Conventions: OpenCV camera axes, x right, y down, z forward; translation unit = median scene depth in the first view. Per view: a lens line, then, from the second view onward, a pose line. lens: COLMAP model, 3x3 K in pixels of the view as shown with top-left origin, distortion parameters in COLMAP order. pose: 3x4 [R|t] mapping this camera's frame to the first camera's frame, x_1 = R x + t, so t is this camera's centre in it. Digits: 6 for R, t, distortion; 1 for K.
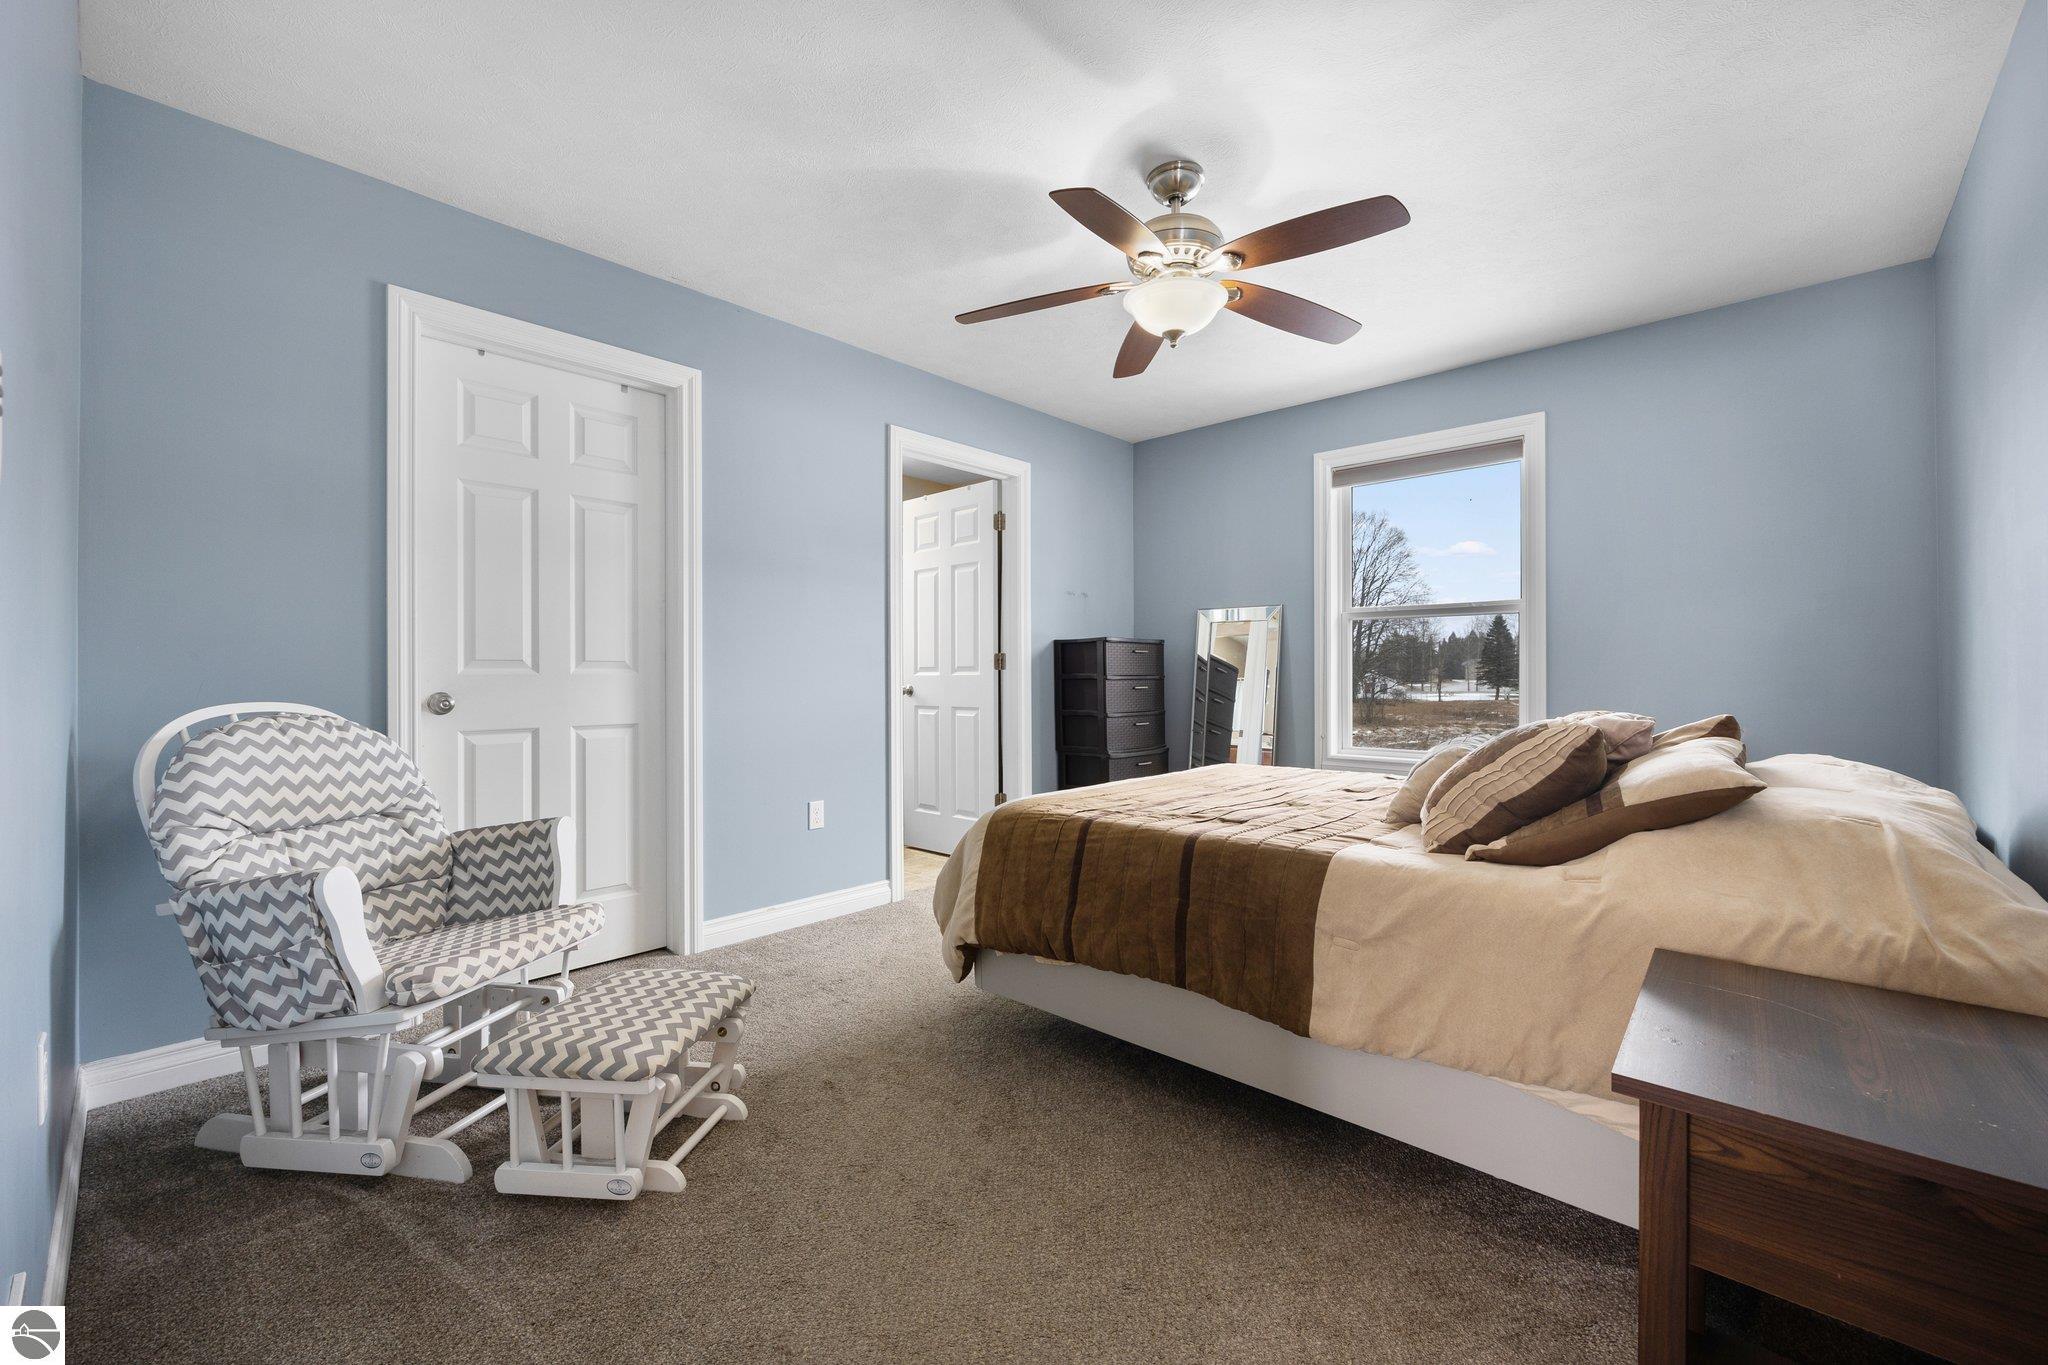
lens RADIAL K [[803.1, 0, 1018.7], [0, 803.1, 675.7], [0, 0, 1]] dist [0.001036, 0.000390]
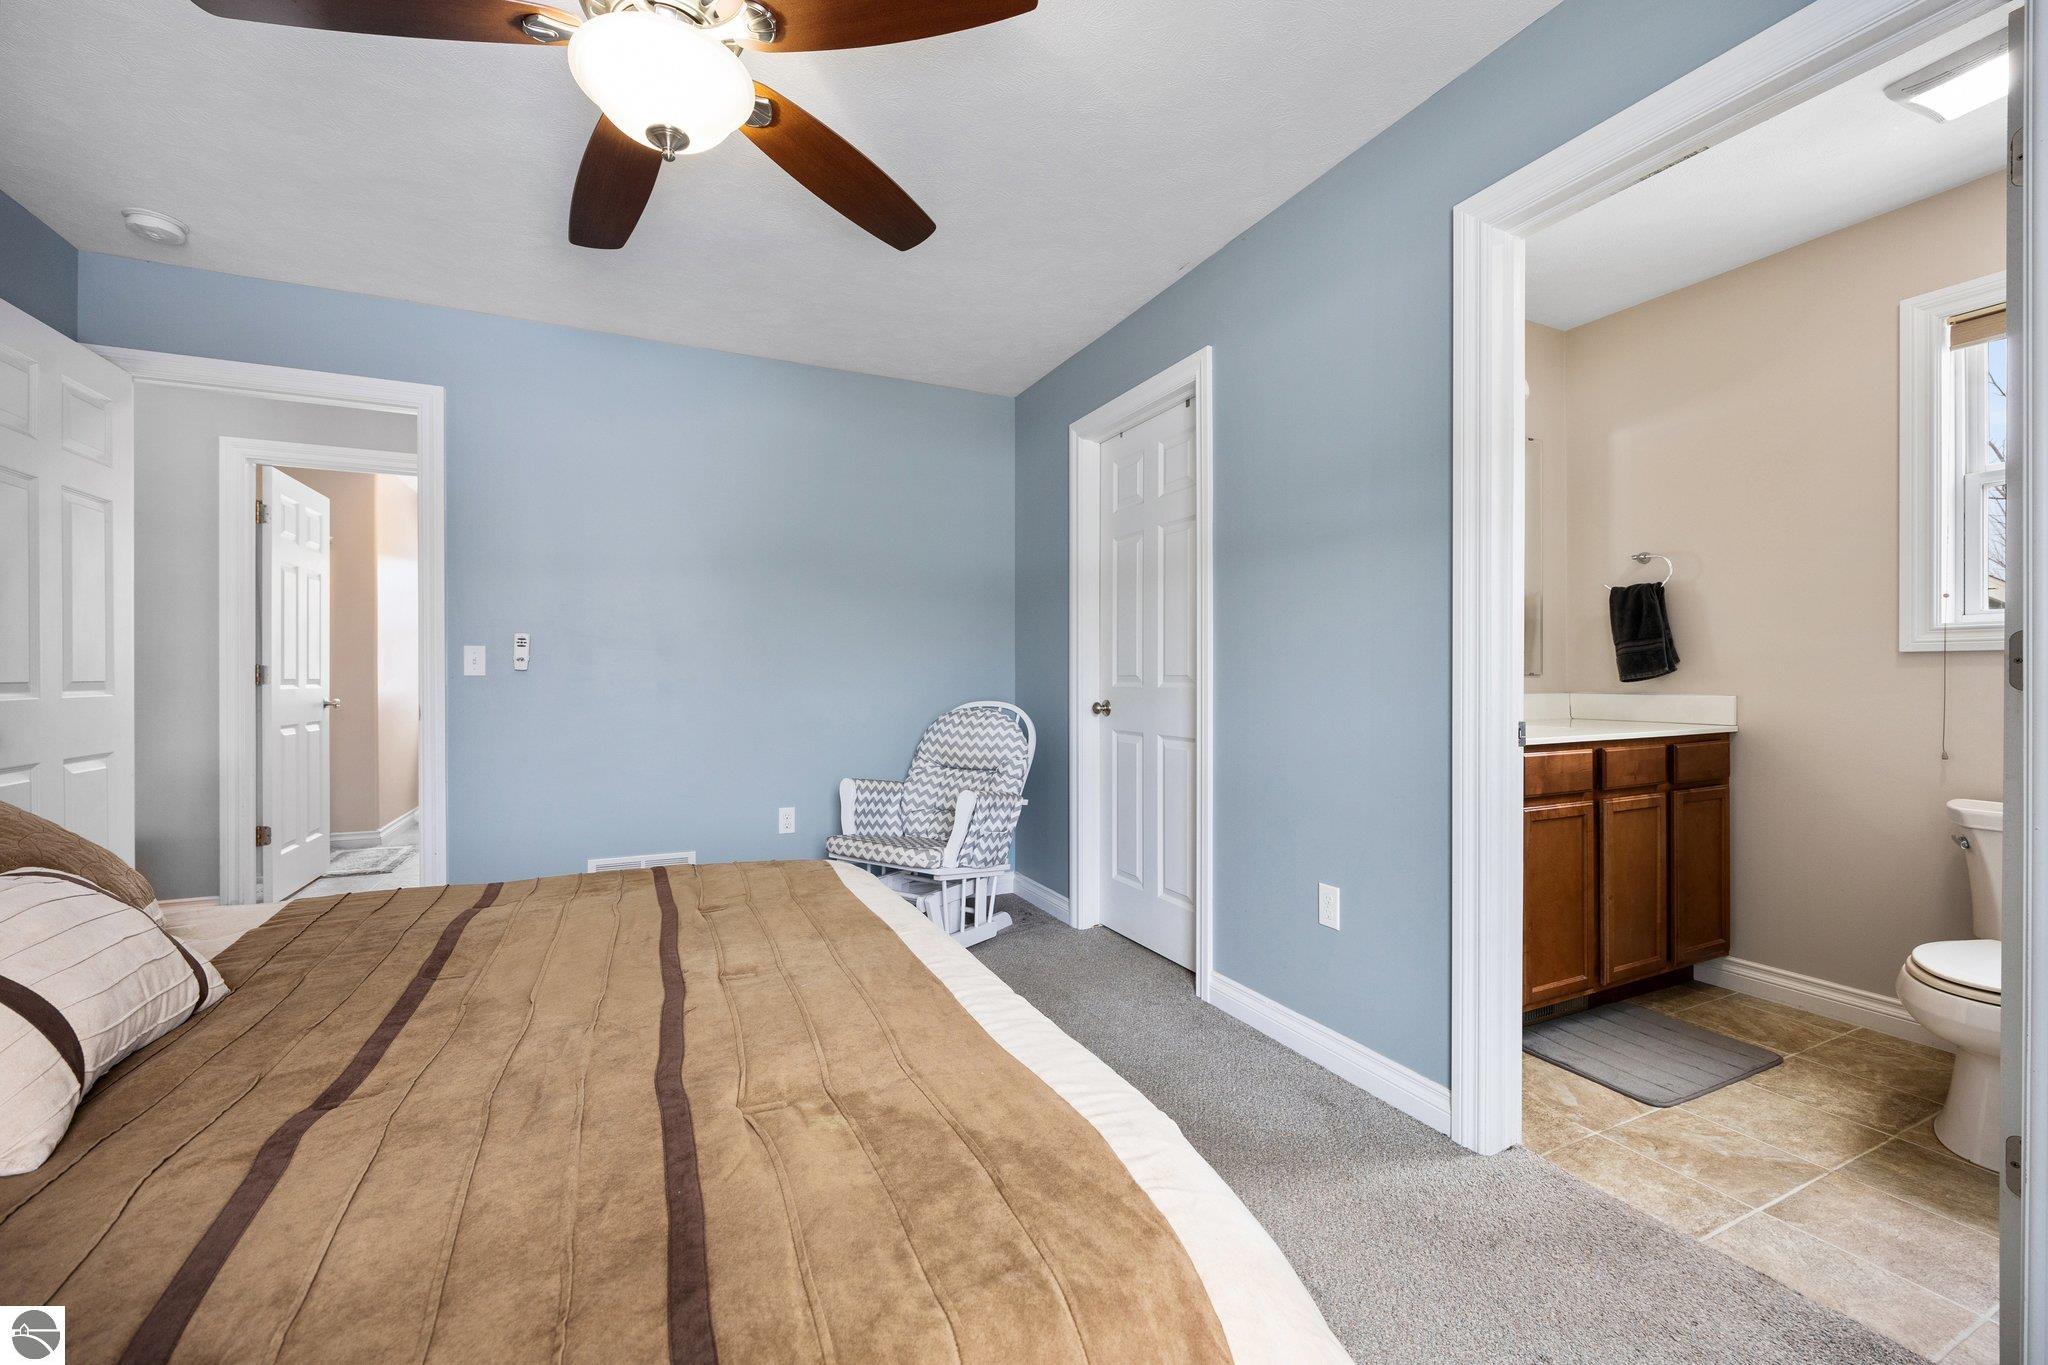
lens RADIAL K [[803.1, 0, 1018.7], [0, 803.1, 675.7], [0, 0, 1]] dist [0.001036, 0.000390]
pose [[-0.340013, 0.008457, -0.940383, 0.537783], [0.004777, 0.999962, 0.007266, -0.026567], [0.940409, -0.002022, -0.340041, 1.165325]]
